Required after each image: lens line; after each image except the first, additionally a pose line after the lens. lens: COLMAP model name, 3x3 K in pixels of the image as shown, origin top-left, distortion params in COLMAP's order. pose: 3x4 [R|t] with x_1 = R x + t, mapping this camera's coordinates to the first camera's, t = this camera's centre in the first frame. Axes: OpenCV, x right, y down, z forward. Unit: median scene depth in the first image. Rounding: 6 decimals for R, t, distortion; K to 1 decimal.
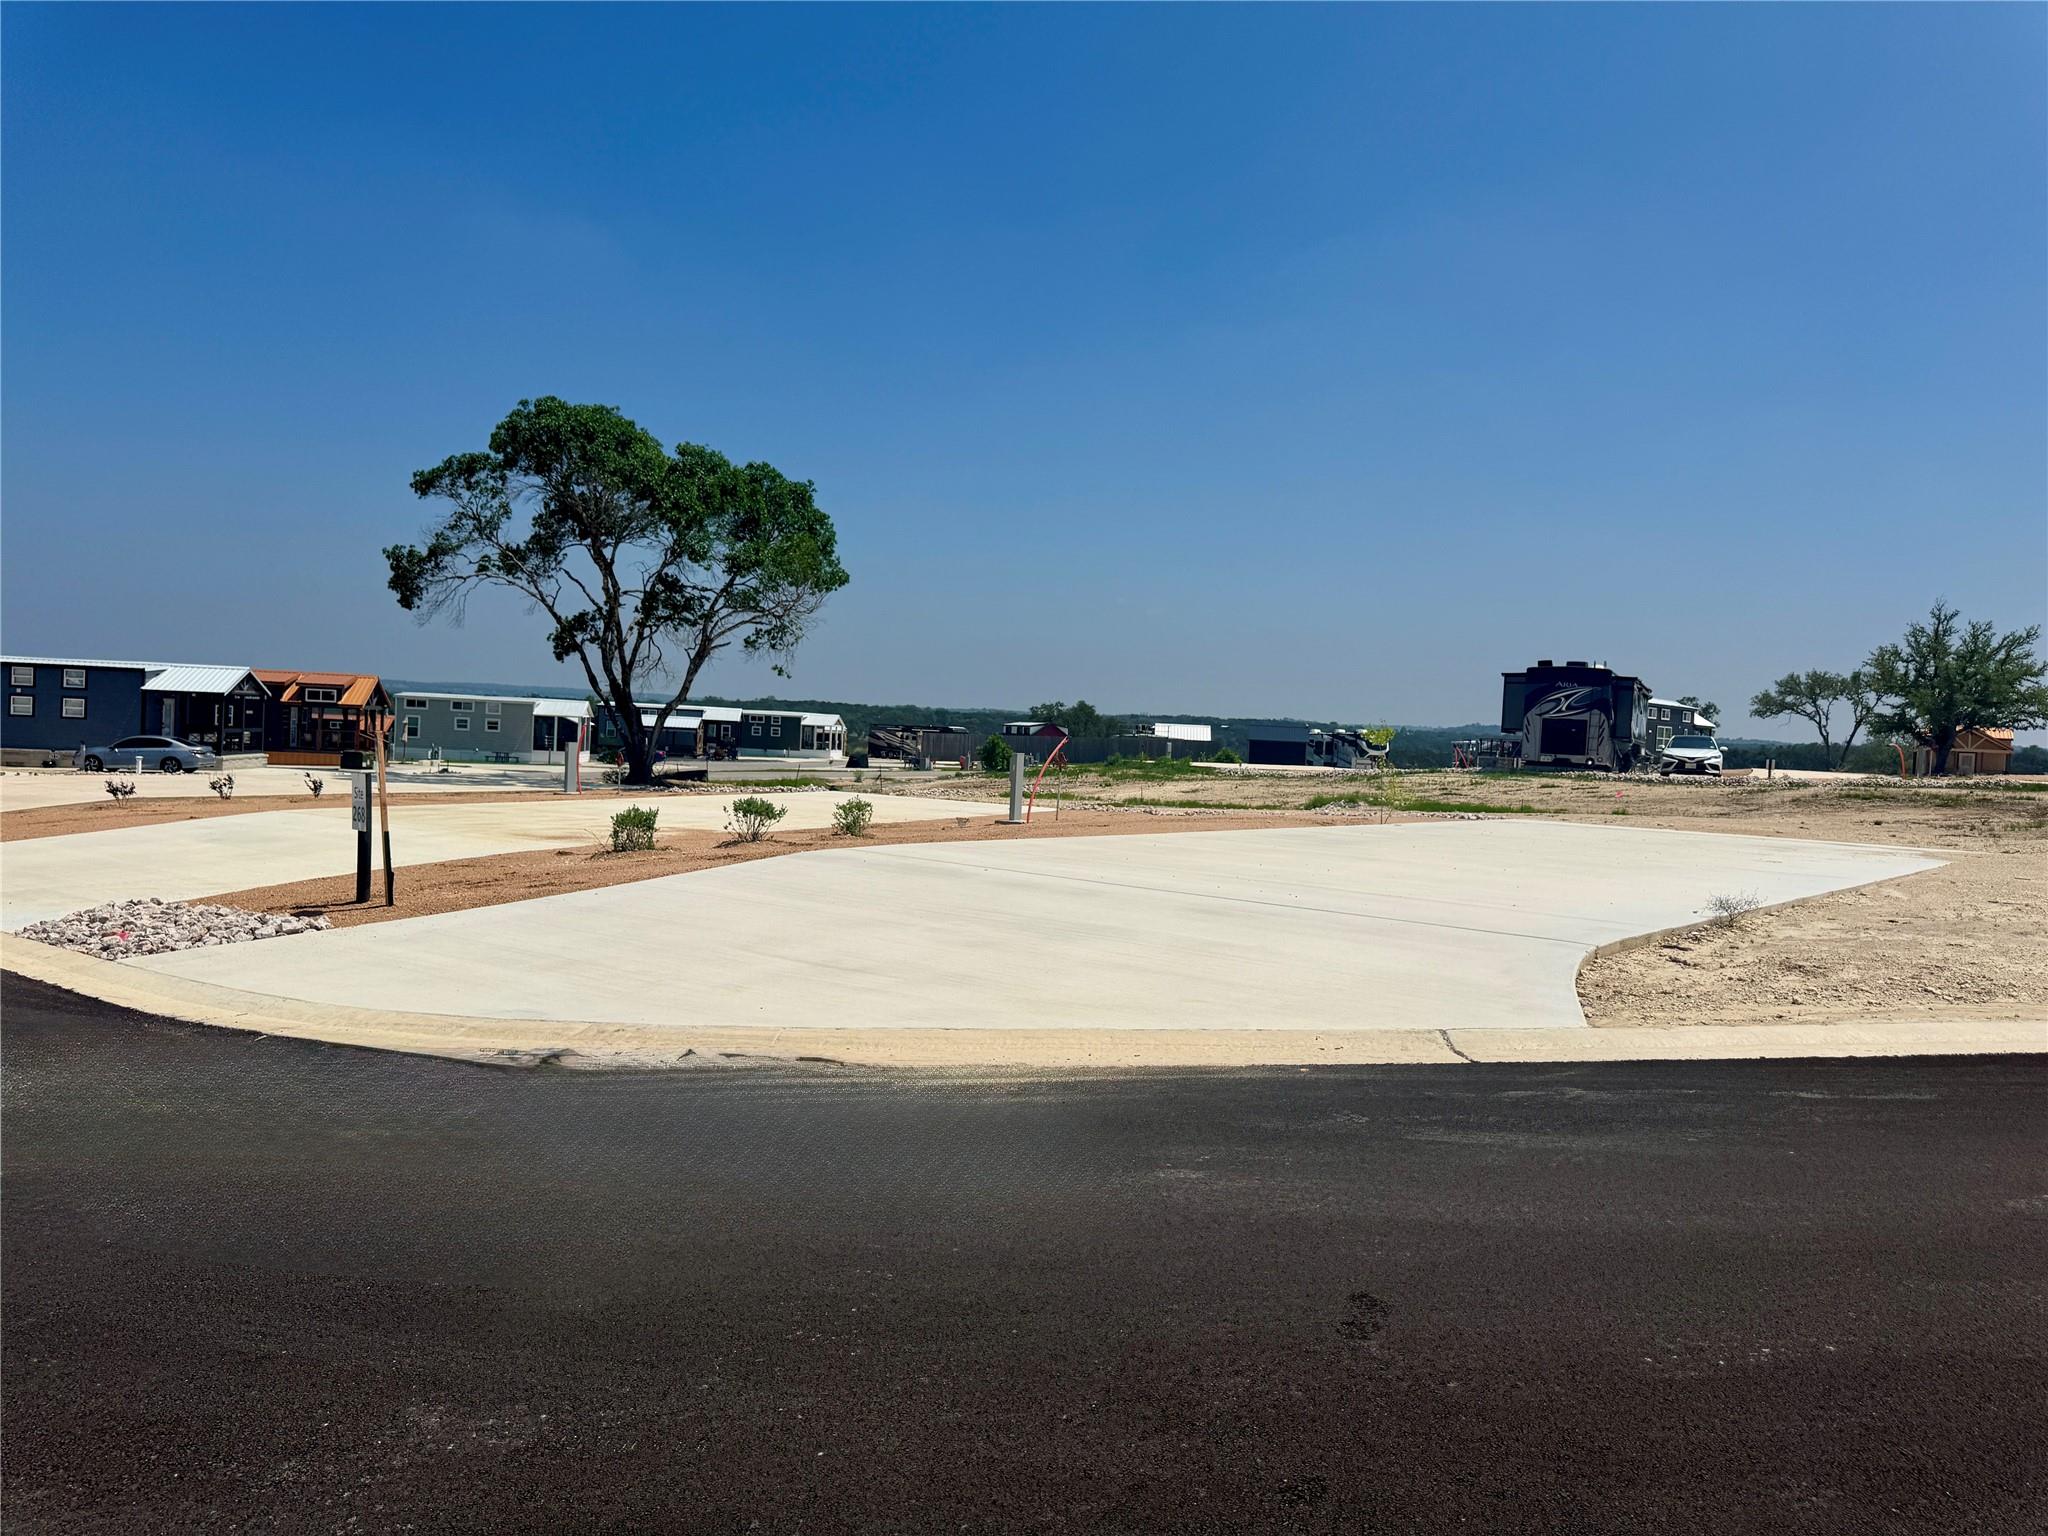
lens RADIAL K [[1437.2, 0, 1051.9], [0, 1437.2, 770.1], [0, 0, 1]] dist [0.009005, -0.011256]
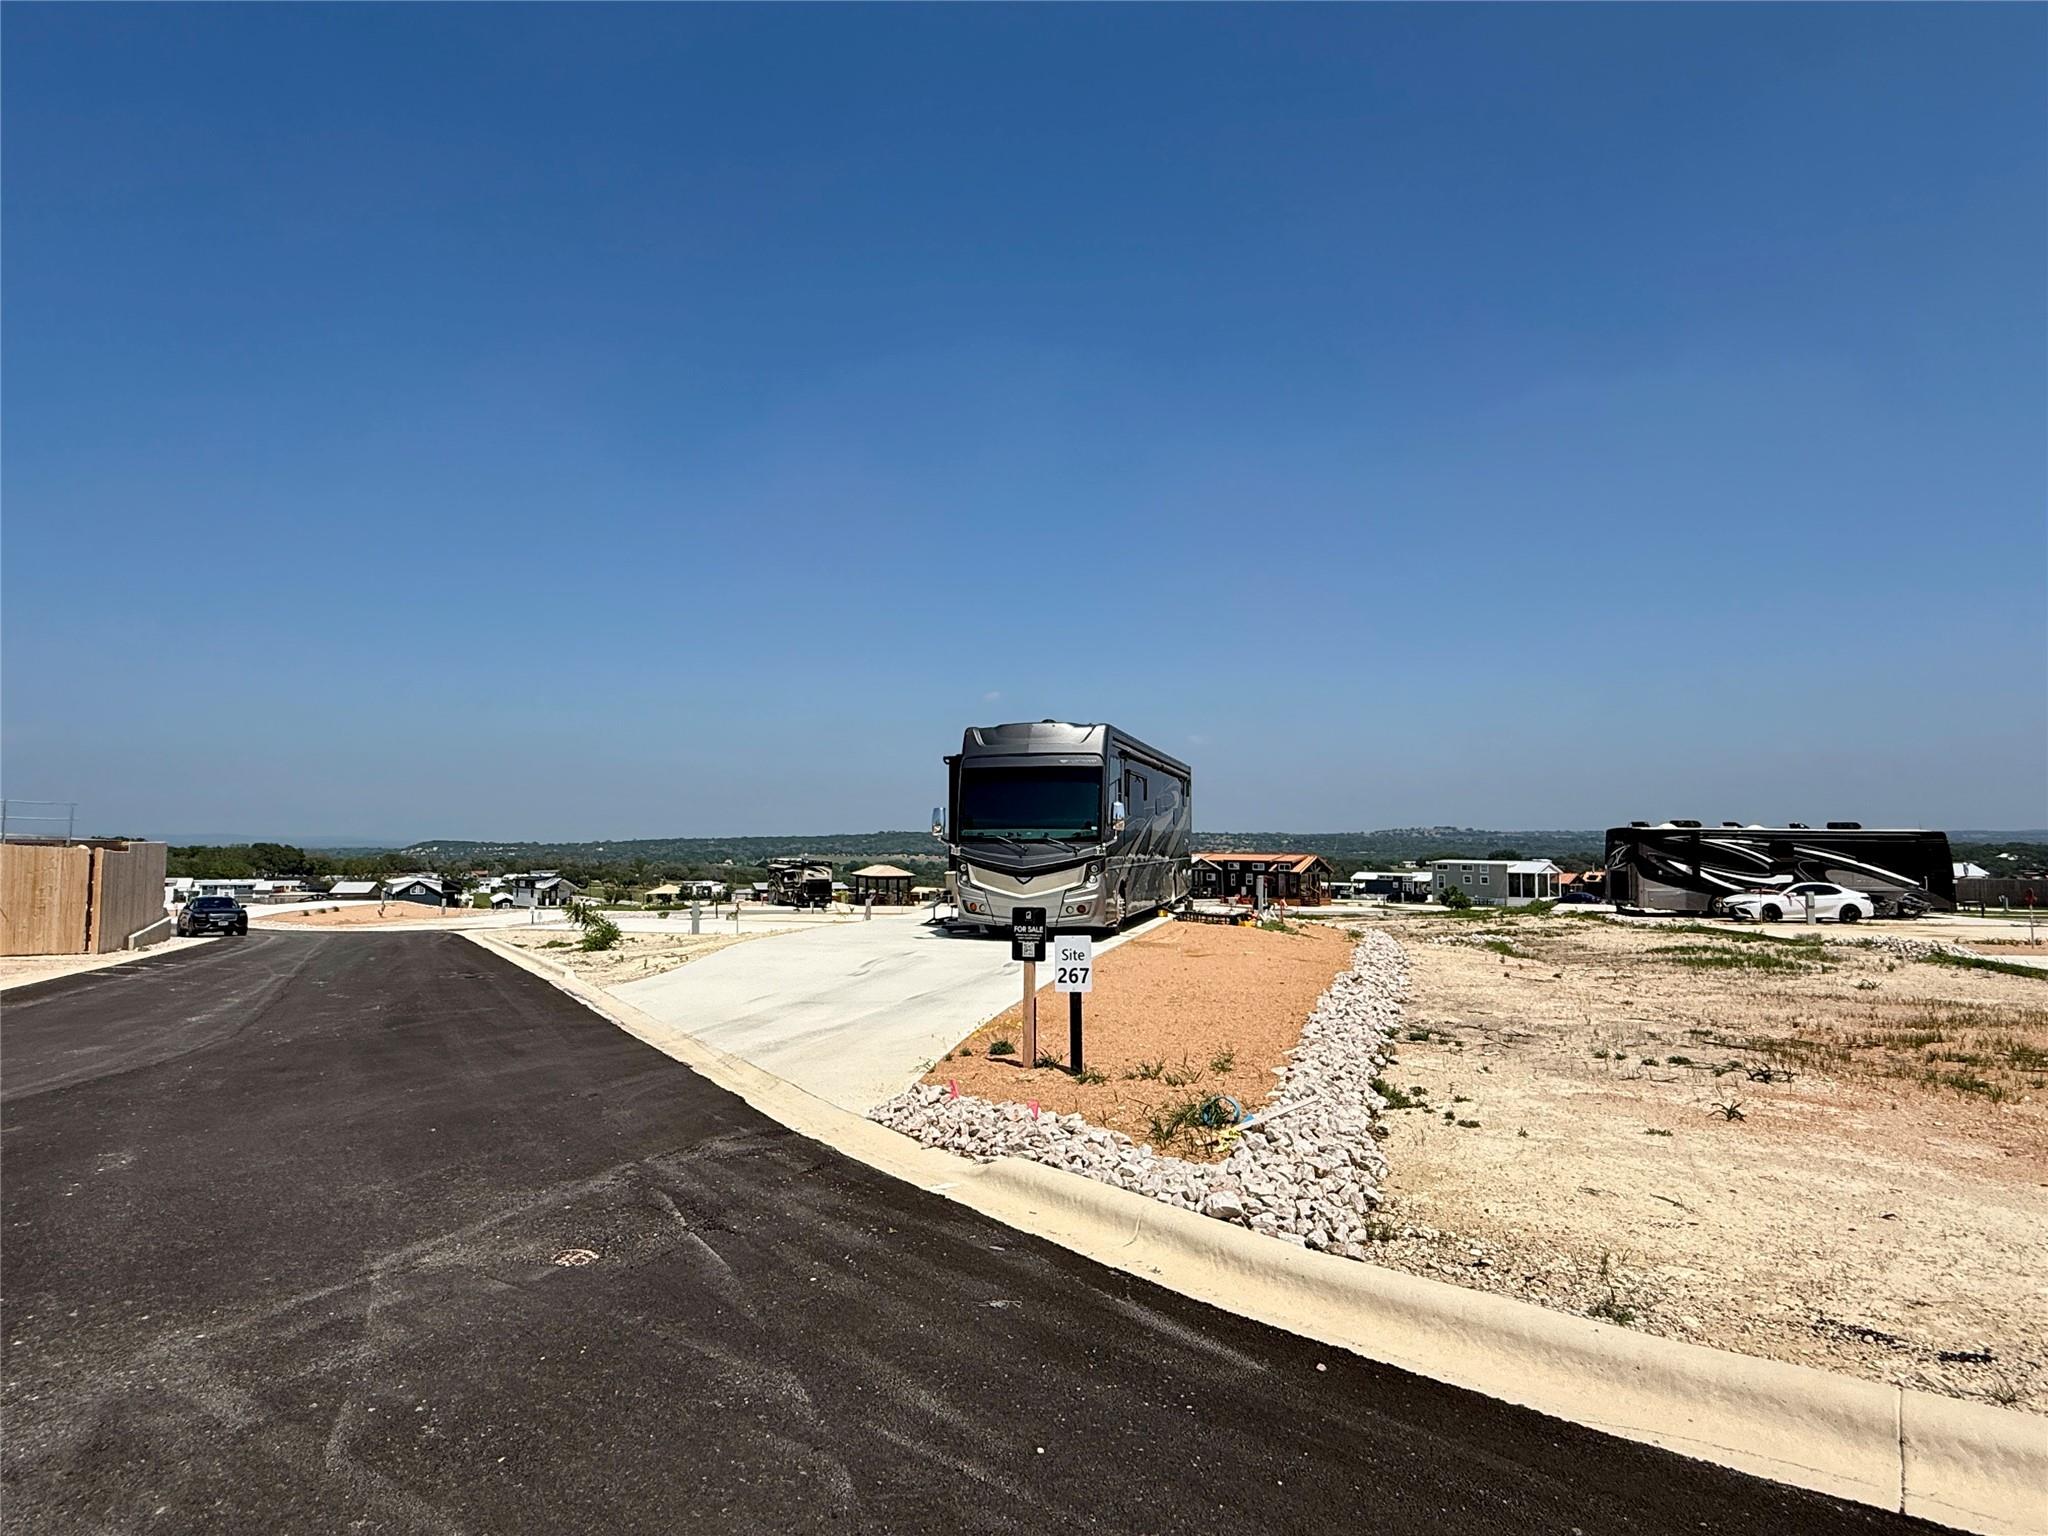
lens RADIAL K [[1133.4, 0, 1020.9], [0, 1133.4, 757.9], [0, 0, 1]] dist [0.002145, -0.000046]
pose [[0.425994, -0.112502, -0.897704, 0.810736], [-0.009868, 0.991602, -0.128952, -0.000712], [0.904672, 0.063791, 0.421307, 0.100474]]
